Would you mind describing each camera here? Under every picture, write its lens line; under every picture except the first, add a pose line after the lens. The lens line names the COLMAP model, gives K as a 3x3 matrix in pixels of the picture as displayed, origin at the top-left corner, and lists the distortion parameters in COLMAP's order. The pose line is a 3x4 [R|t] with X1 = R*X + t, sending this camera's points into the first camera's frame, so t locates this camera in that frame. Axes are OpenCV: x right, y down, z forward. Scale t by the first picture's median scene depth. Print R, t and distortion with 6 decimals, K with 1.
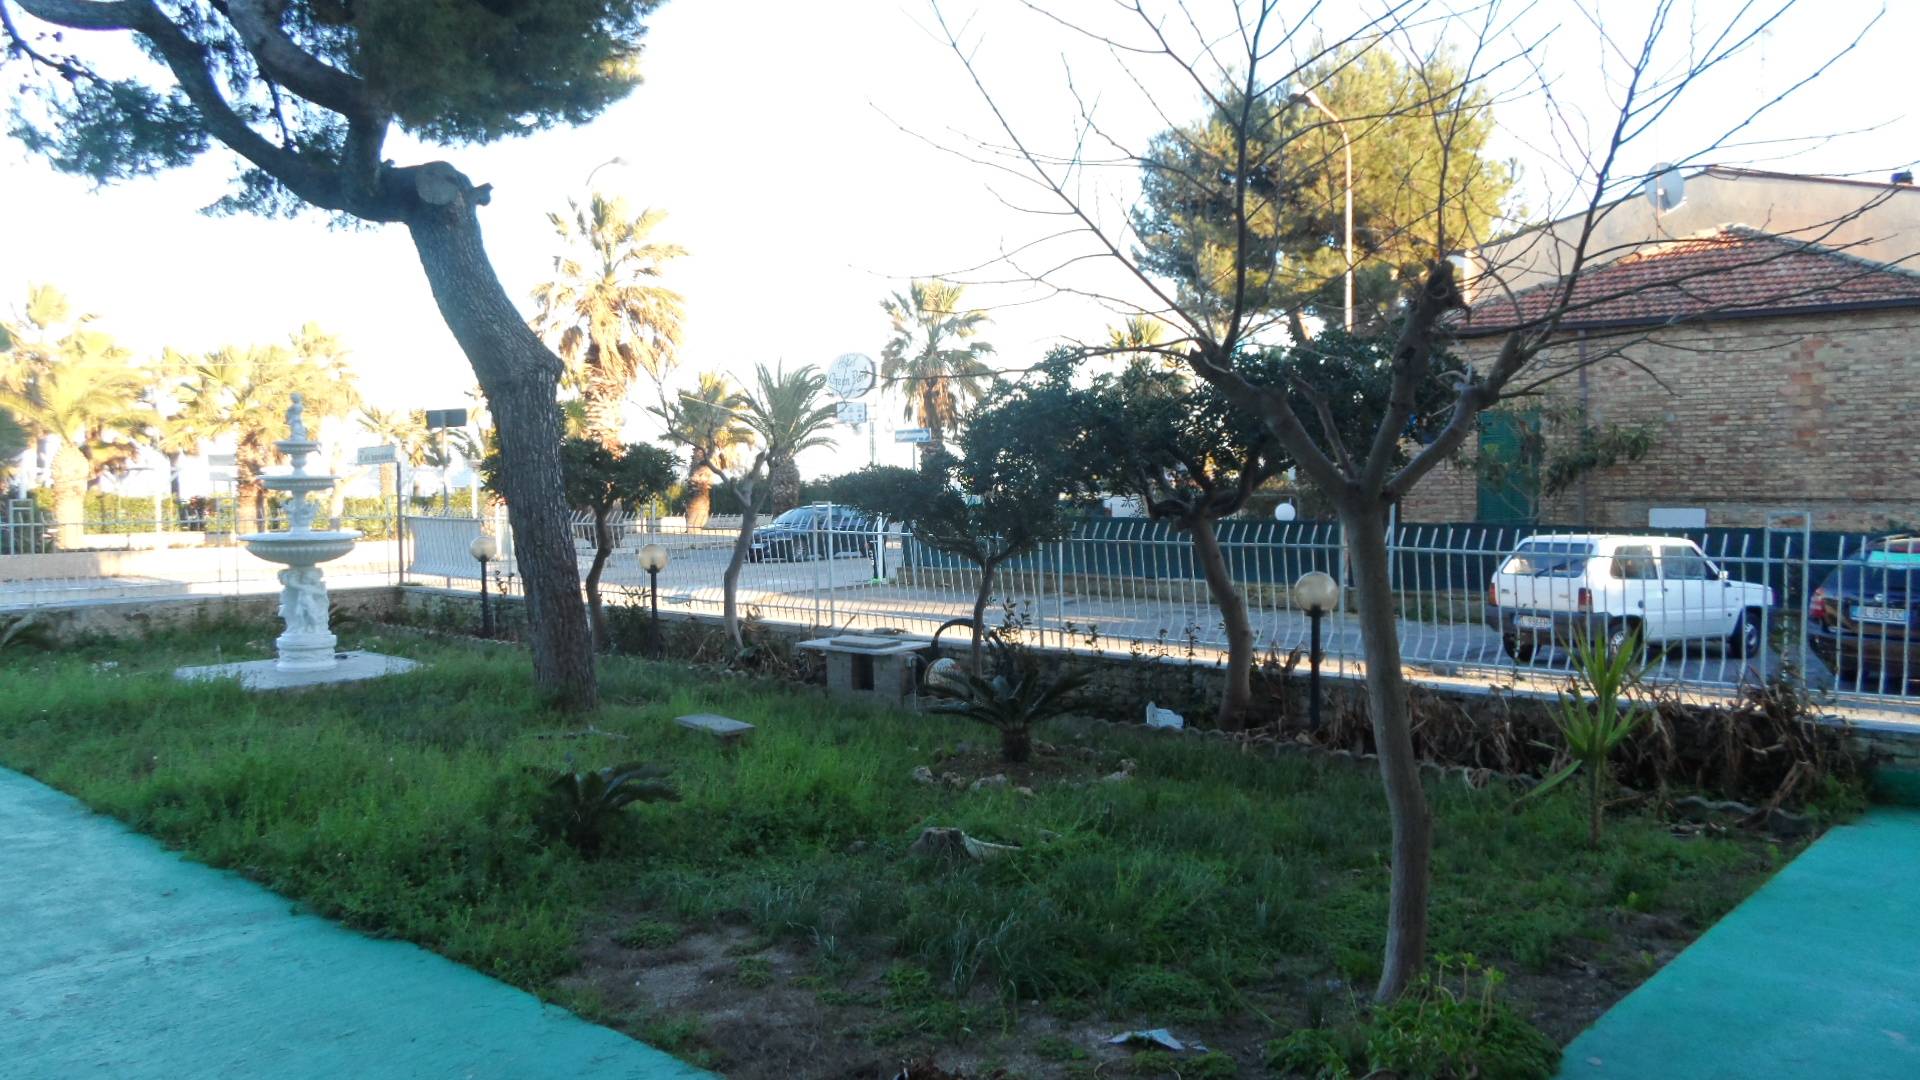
lens RADIAL K [[1483.7, 0, 959.0], [0, 1483.7, 574.8], [0, 0, 1]] dist [-0.006855, 0.038076]
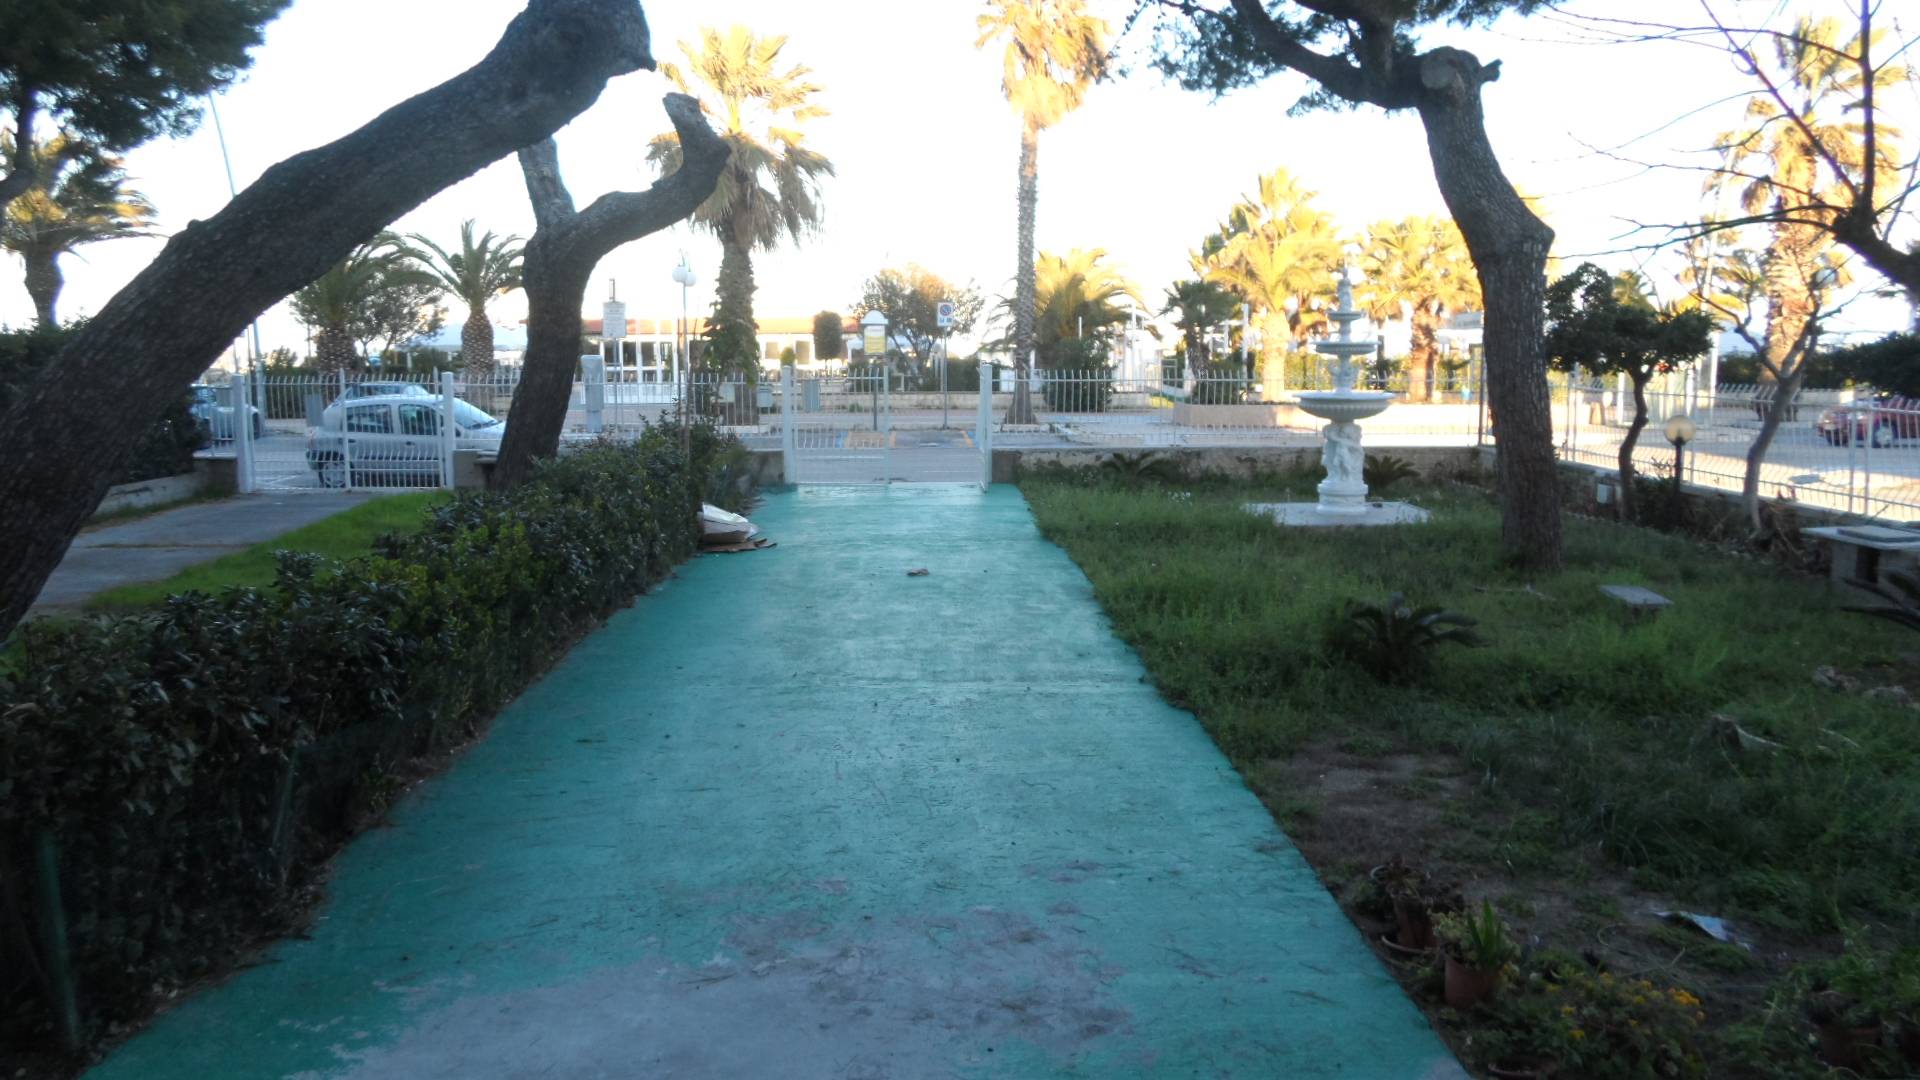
lens RADIAL K [[1483.7, 0, 959.0], [0, 1483.7, 574.8], [0, 0, 1]] dist [-0.006855, 0.038076]
pose [[0.715314, 0.114522, -0.689356, 0.140902], [-0.051128, 0.992413, 0.111815, -0.001753], [0.696931, -0.044738, 0.715742, -0.021198]]
